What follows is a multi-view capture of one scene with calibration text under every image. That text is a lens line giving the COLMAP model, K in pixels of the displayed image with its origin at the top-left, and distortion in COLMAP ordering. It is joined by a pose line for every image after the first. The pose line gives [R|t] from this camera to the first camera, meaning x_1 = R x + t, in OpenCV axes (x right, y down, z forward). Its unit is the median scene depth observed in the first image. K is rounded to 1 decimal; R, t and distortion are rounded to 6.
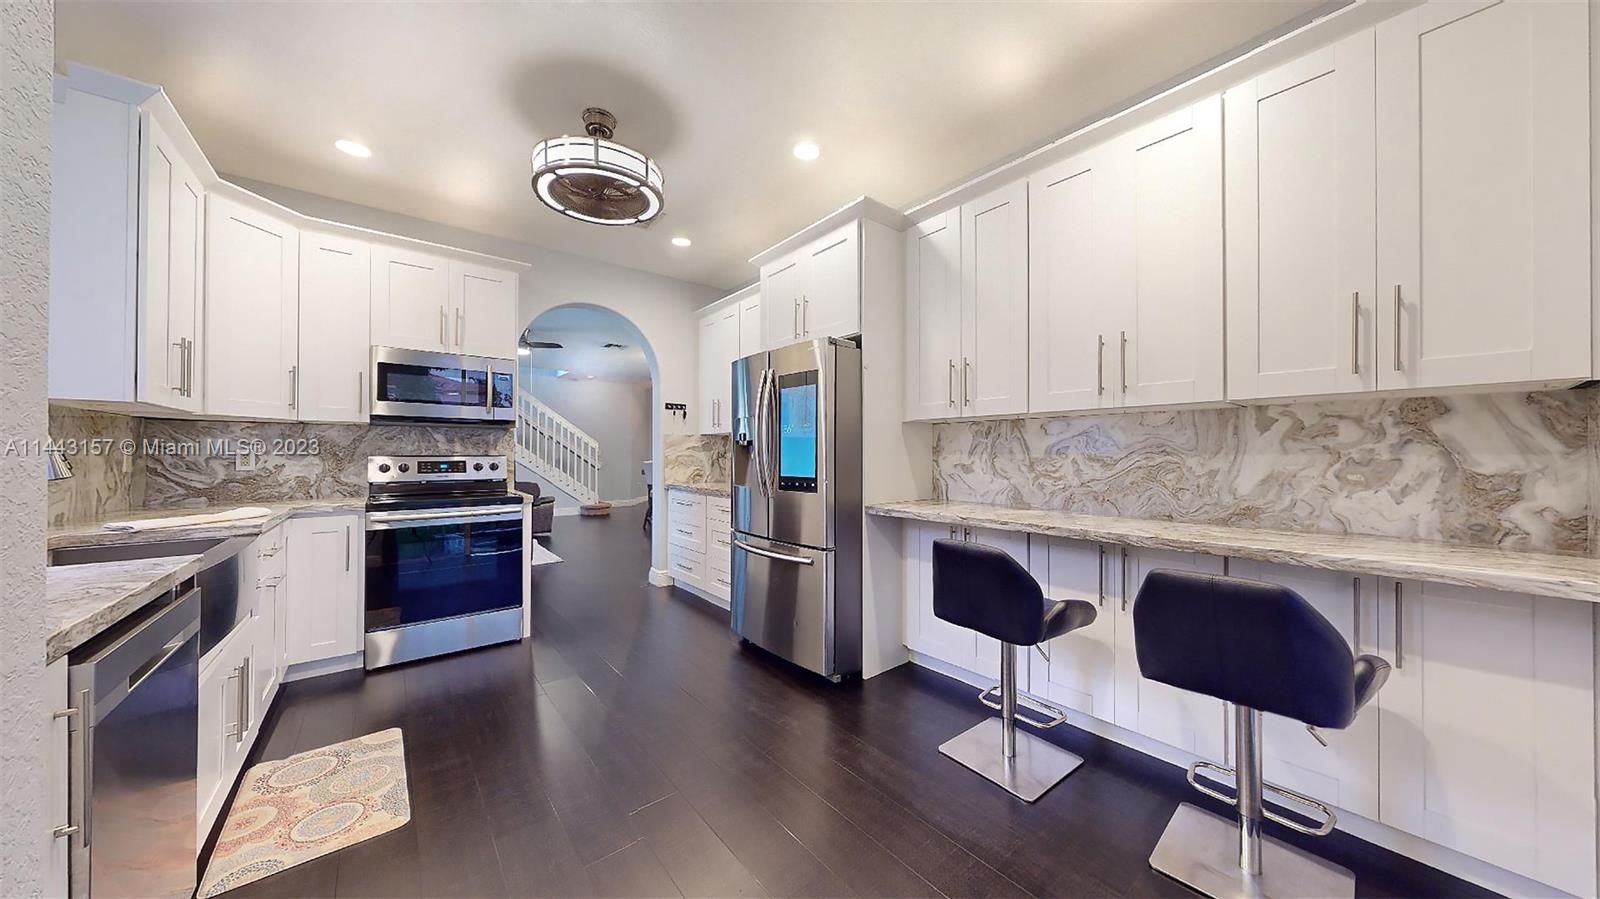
lens RADIAL K [[503.5, 0, 800.0], [0, 503.5, 449.5], [0, 0, 1]] dist [0.001168, 0.000112]
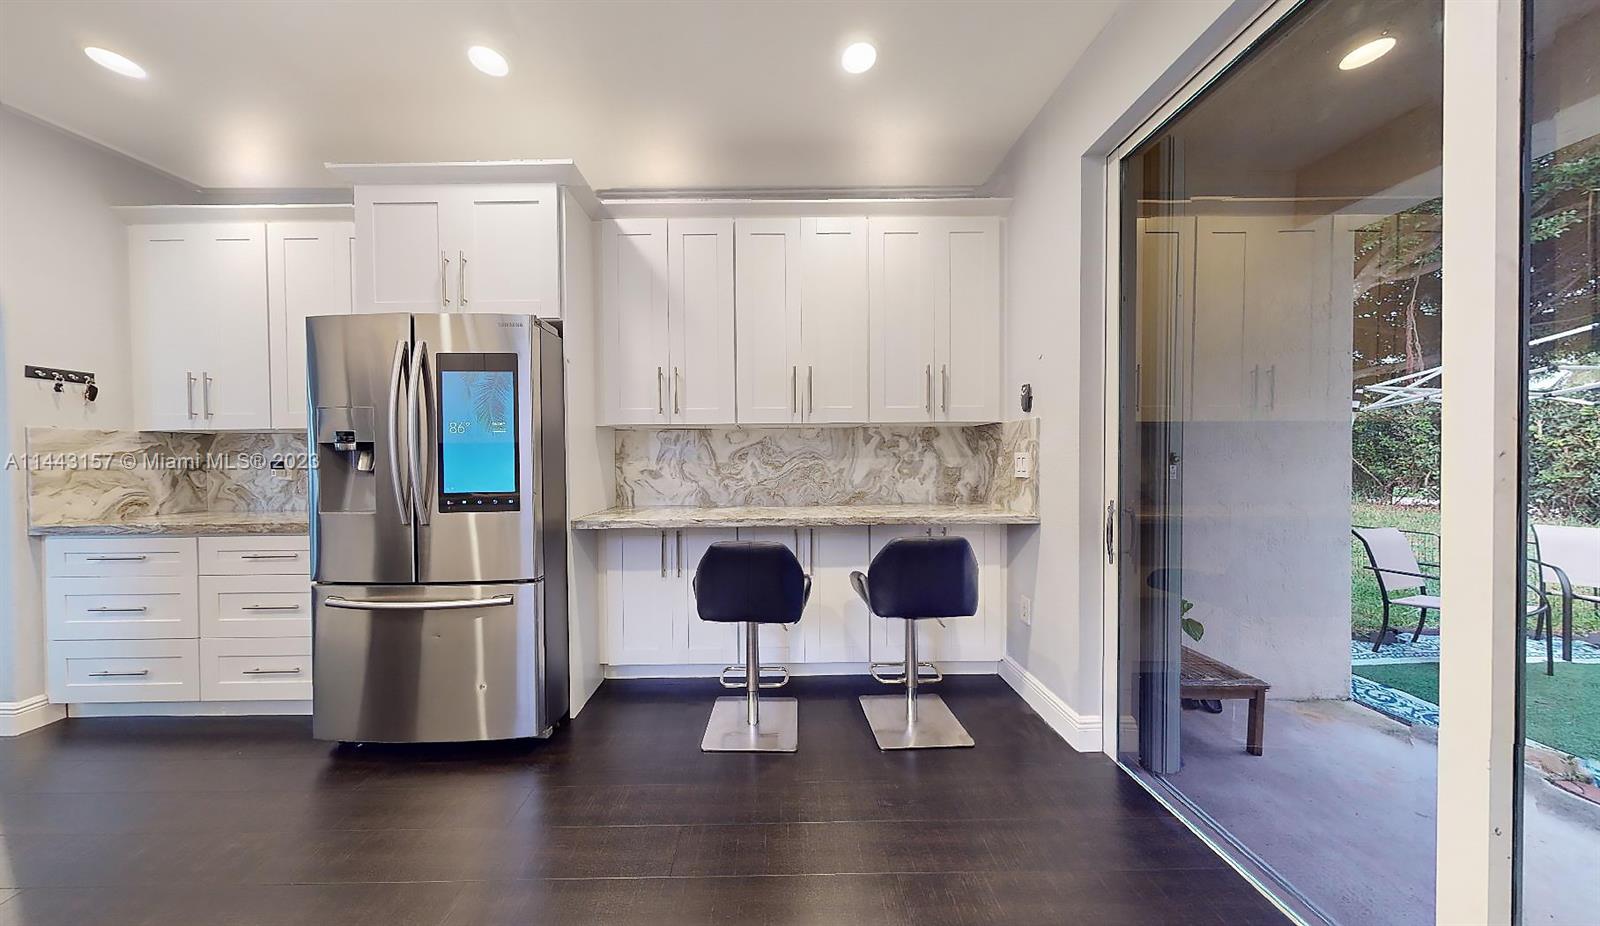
lens RADIAL K [[432.1, 0, 779.2], [0, 432.1, 464.5], [0, 0, 1]] dist [0.000913, 0.000047]
pose [[0.636919, -0.017152, 0.770740, -0.226633], [0.003877, 0.999811, 0.019046, 0.001944], [-0.770921, -0.009143, 0.636865, 0.261468]]
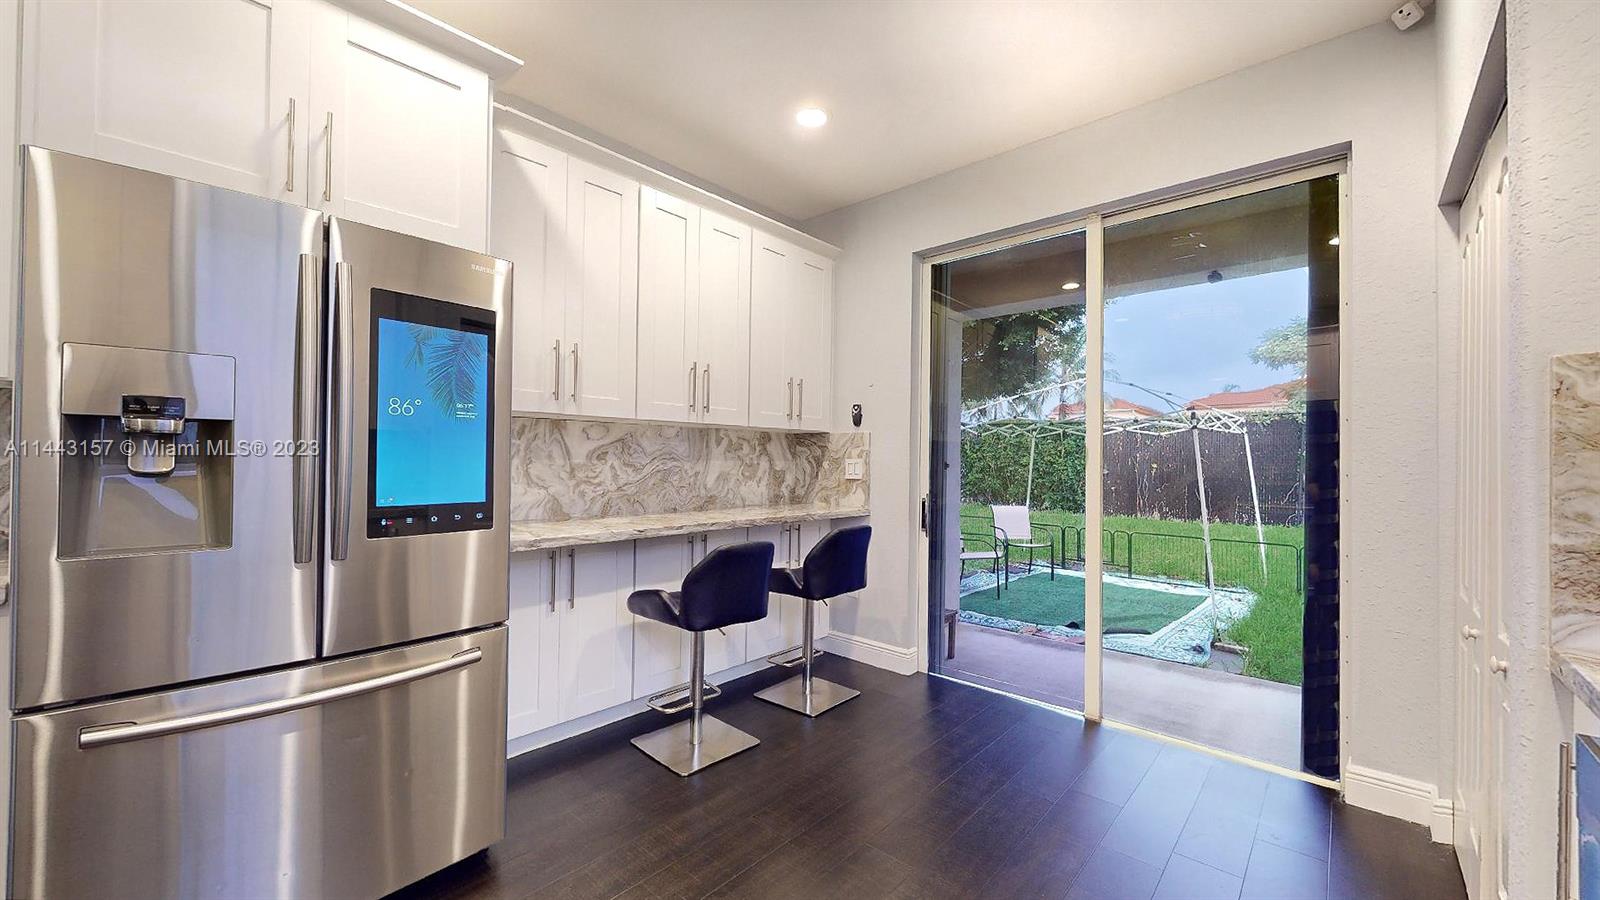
lens RADIAL K [[605.5, 0, 769.2], [0, 605.5, 448.8], [0, 0, 1]] dist [-0.000764, -0.000040]
pose [[-0.115331, 0.015233, 0.993210, -0.697573], [-0.019686, 0.999651, -0.017618, 0.002251], [-0.993132, -0.021584, -0.114991, 0.795461]]
